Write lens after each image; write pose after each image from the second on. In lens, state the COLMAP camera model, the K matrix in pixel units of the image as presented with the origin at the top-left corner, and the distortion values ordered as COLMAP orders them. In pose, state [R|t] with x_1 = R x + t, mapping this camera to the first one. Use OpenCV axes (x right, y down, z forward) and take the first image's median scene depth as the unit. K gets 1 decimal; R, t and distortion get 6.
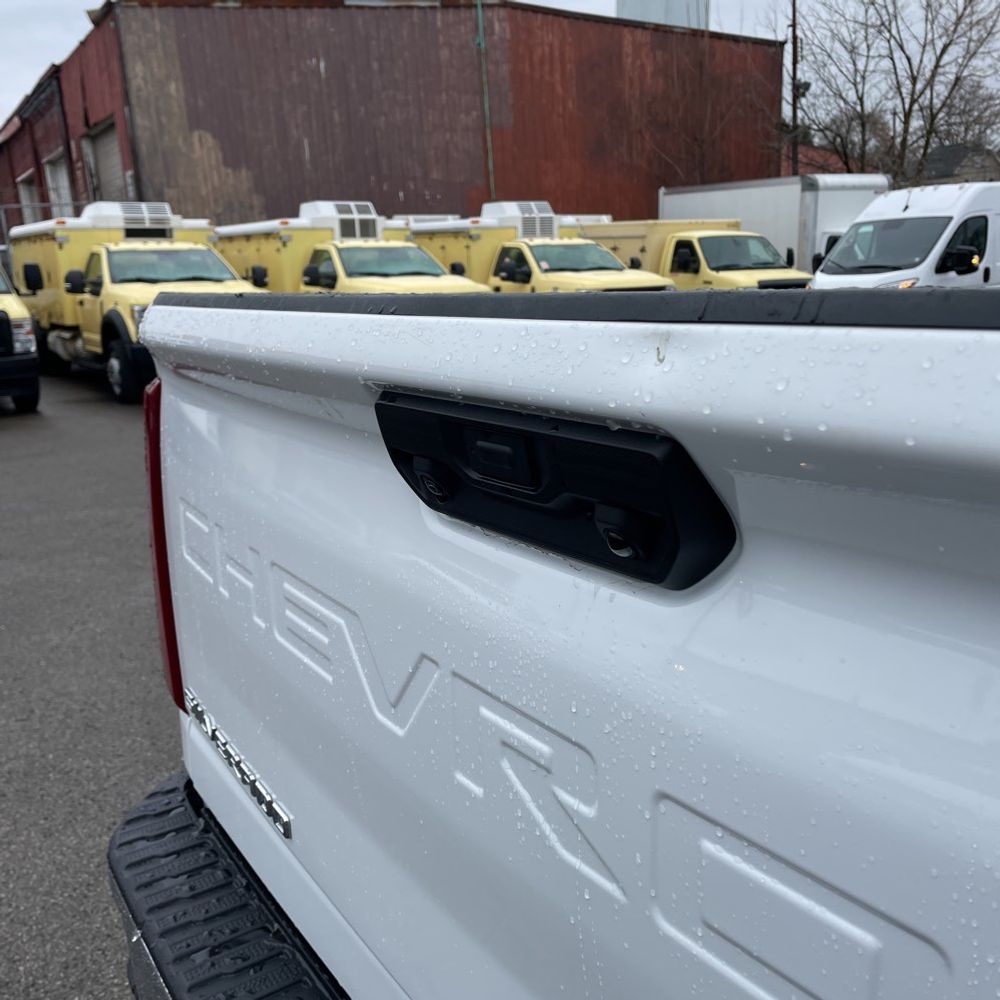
lens RADIAL K [[993.0, 0, 500.0], [0, 993.0, 500.0], [0, 0, 1]] dist [0.101135, -0.150834]
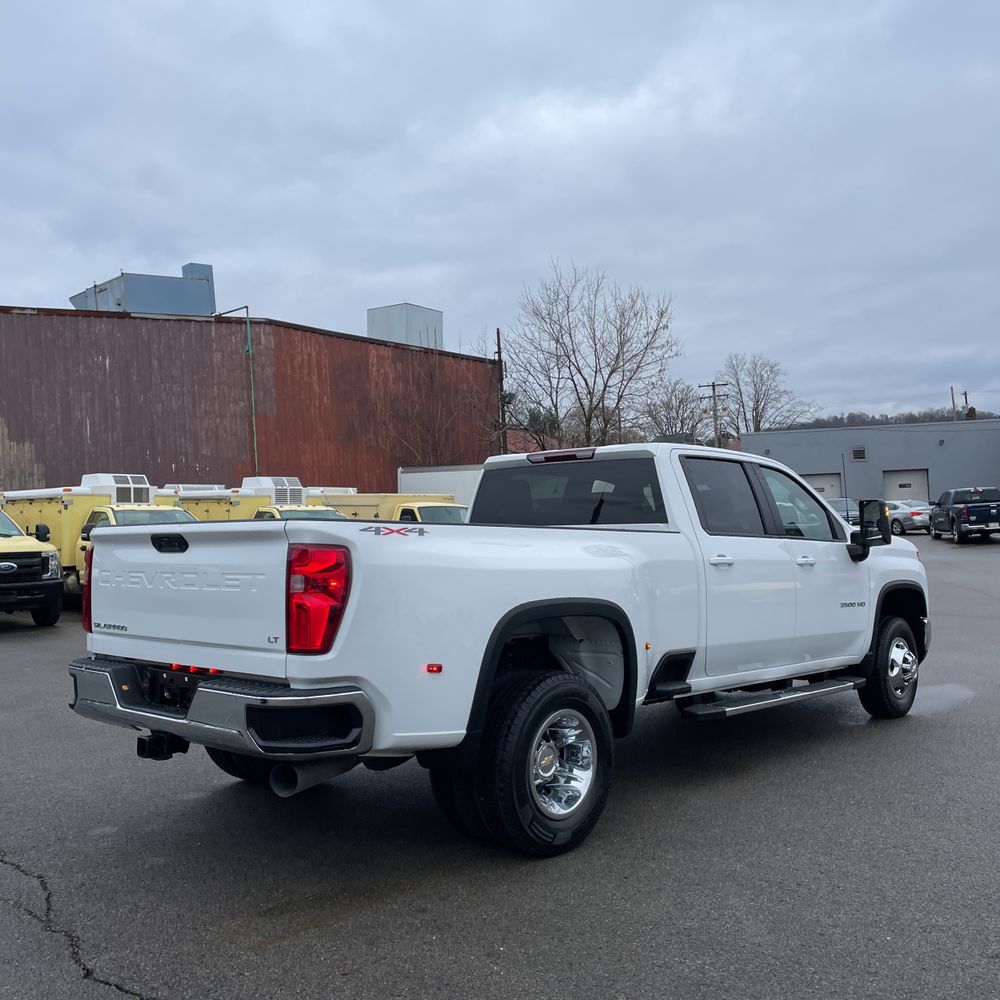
lens RADIAL K [[996.2, 0, 521.8], [0, 996.2, 500.1], [0, 0, 1]] dist [0.076537, -0.095371]
pose [[0.971810, 0.019413, 0.234966, 0.020813], [0.041836, 0.966590, -0.252891, 0.043015], [-0.232025, 0.255592, 0.938529, -0.173165]]
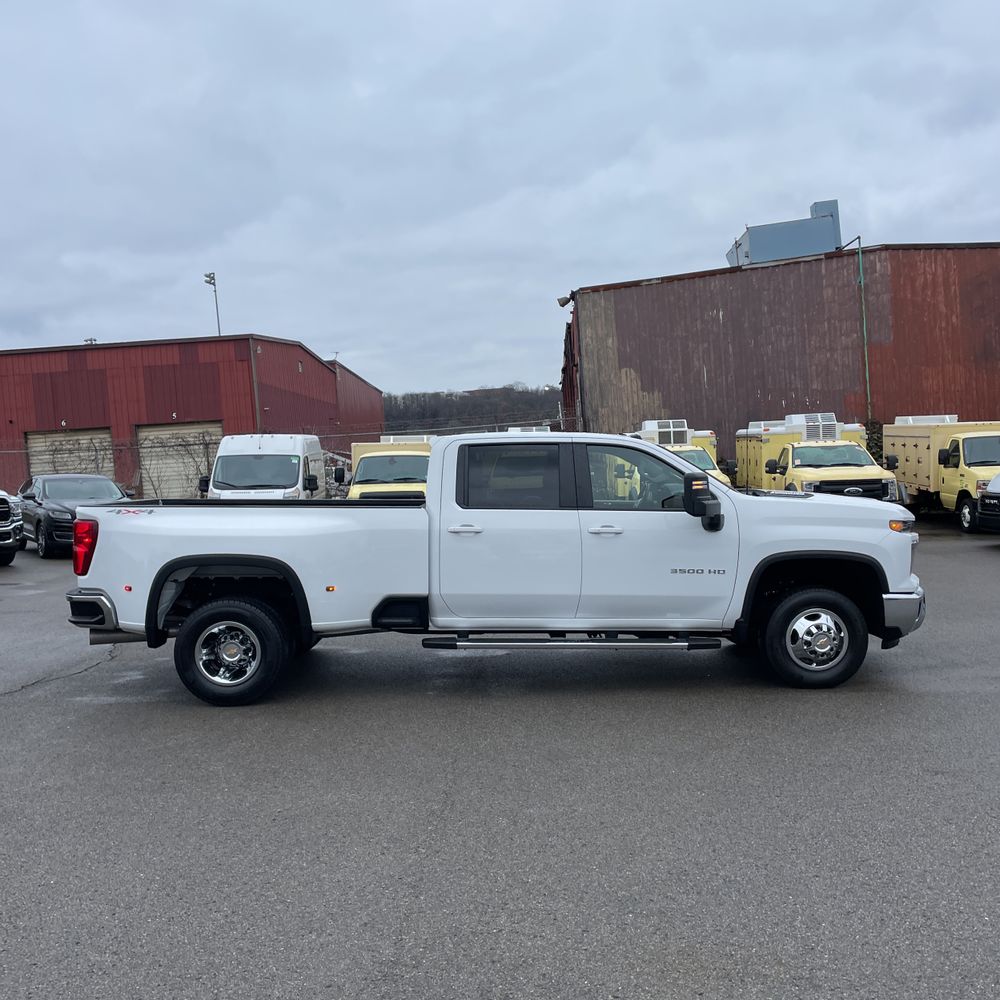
lens RADIAL K [[999.1, 0, 500.0], [0, 999.1, 500.0], [0, 0, 1]] dist [0.101032, -0.166752]
pose [[0.829834, 0.021109, -0.557612, 0.315807], [-0.117689, 0.983427, -0.137915, 0.030042], [0.545459, 0.180071, 0.818565, -0.202619]]
